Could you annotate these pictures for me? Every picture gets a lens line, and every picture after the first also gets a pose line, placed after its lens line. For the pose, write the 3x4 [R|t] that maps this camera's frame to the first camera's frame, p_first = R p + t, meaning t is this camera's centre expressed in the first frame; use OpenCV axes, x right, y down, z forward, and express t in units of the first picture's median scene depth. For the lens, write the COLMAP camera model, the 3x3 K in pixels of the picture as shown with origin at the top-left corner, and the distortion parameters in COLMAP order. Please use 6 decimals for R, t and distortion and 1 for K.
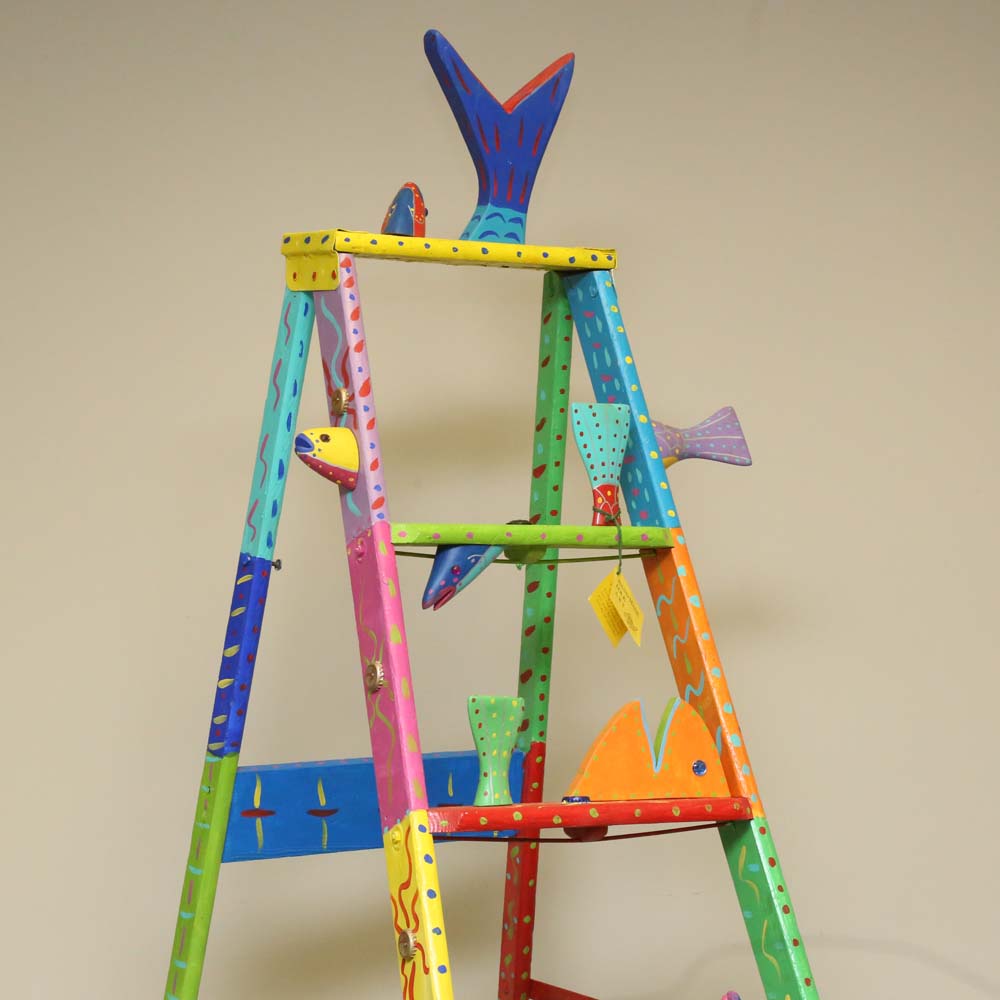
lens RADIAL K [[2895.5, 0, 496.6], [0, 2895.5, 502.4], [0, 0, 1]] dist [0.203612, 1.434915]
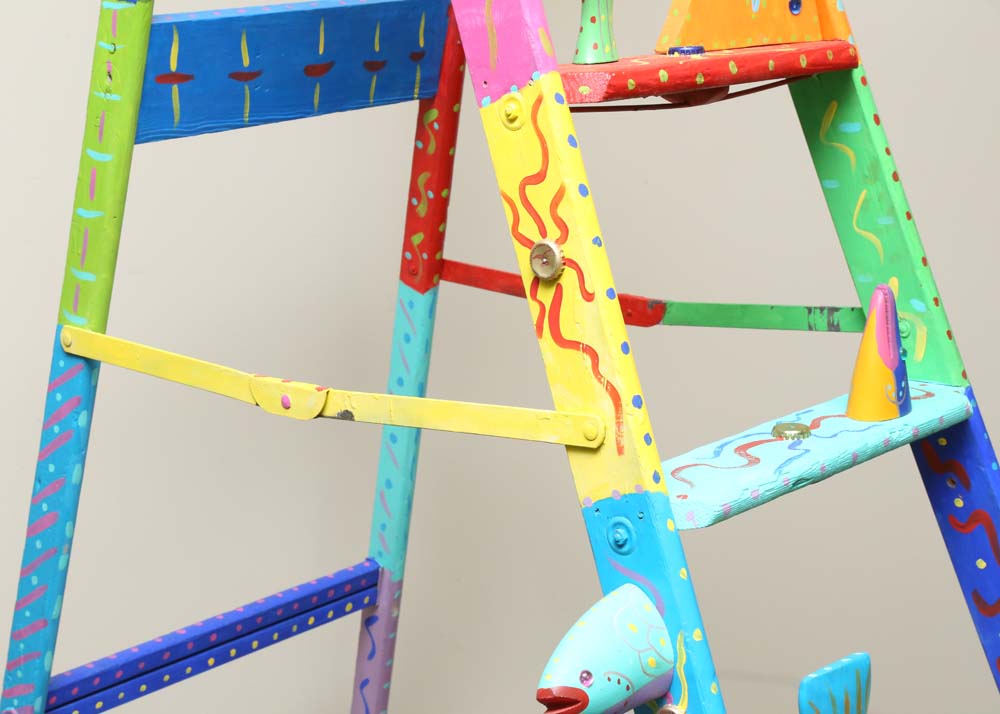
lens RADIAL K [[1853.8, 0, 496.2], [0, 1853.8, 363.0], [0, 0, 1]] dist [0.211572, 0.132628]
pose [[0.941959, -0.080339, 0.325975, -0.175451], [-0.009620, 0.964089, 0.265405, 0.049637], [-0.335591, -0.253136, 0.907359, 0.527754]]
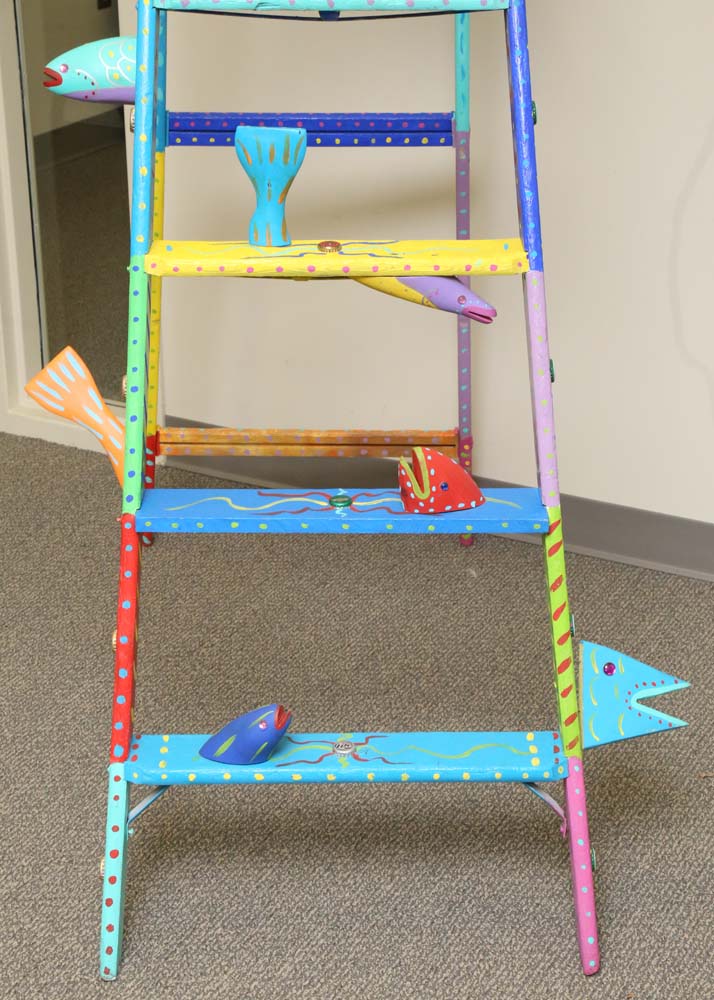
lens RADIAL K [[2029.8, 0, 355.0], [0, 2029.8, 505.3], [0, 0, 1]] dist [0.284140, 0.069158]
pose [[0.875644, 0.201259, -0.439024, 0.440208], [0.014060, 0.898026, 0.439719, 0.019850], [0.482752, -0.391209, 0.783521, 0.227141]]
